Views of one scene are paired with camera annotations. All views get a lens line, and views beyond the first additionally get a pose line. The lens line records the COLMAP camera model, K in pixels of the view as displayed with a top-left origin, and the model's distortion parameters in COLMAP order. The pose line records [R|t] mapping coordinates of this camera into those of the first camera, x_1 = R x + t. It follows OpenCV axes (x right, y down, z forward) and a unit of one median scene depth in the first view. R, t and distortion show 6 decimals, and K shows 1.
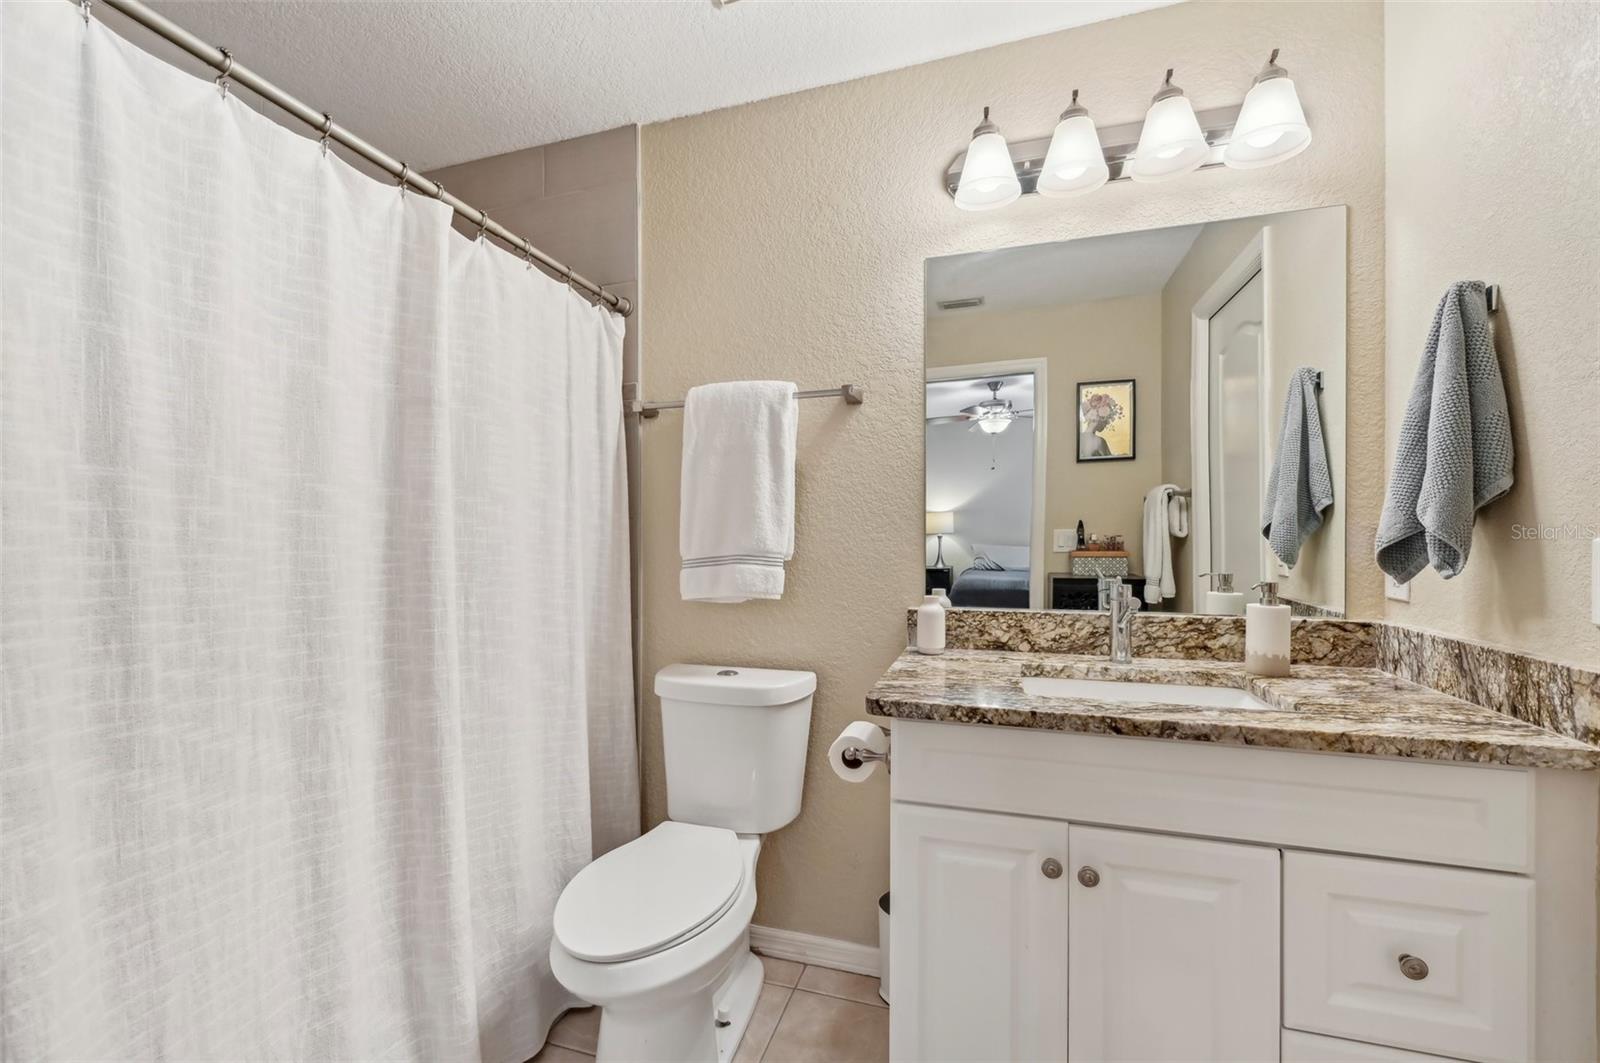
lens RADIAL K [[641.2, 0, 802.7], [0, 641.2, 530.6], [0, 0, 1]] dist [0.000429, -0.000685]
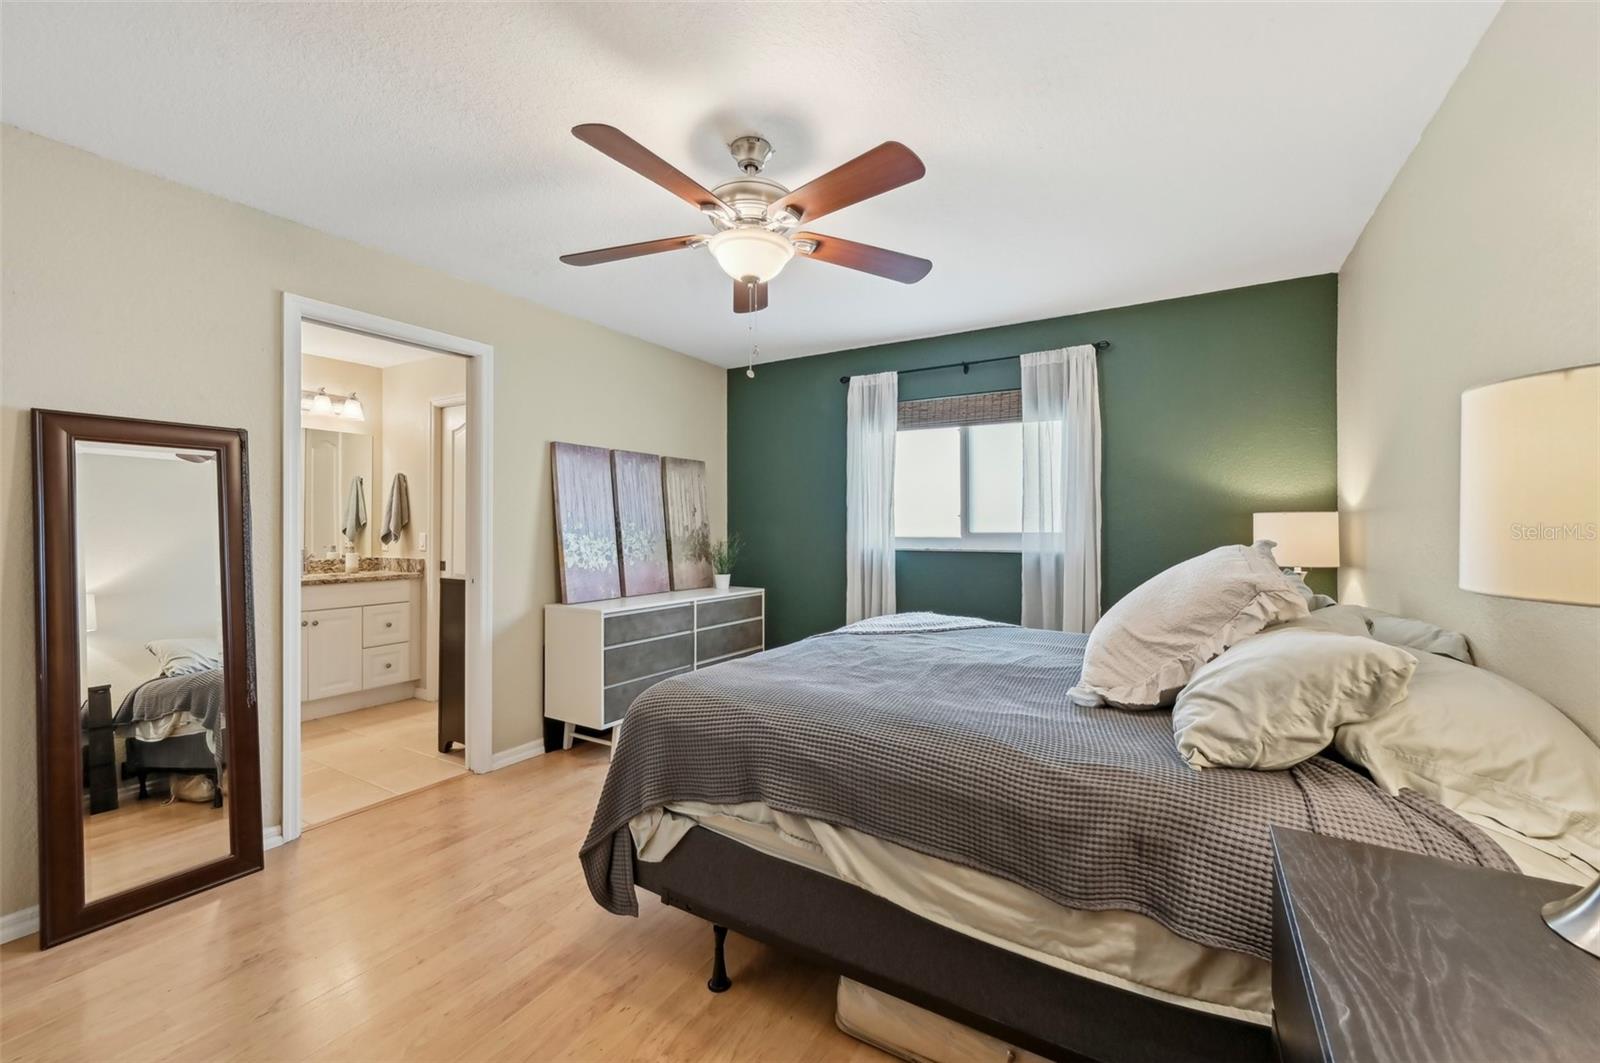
lens RADIAL K [[641.2, 0, 795.1], [0, 641.2, 525.9], [0, 0, 1]] dist [0.000429, -0.000685]
pose [[0.241939, 0.002920, 0.970287, -2.348696], [0.003136, 0.999988, -0.003792, -0.011121], [-0.970286, 0.003961, 0.241927, -2.462043]]
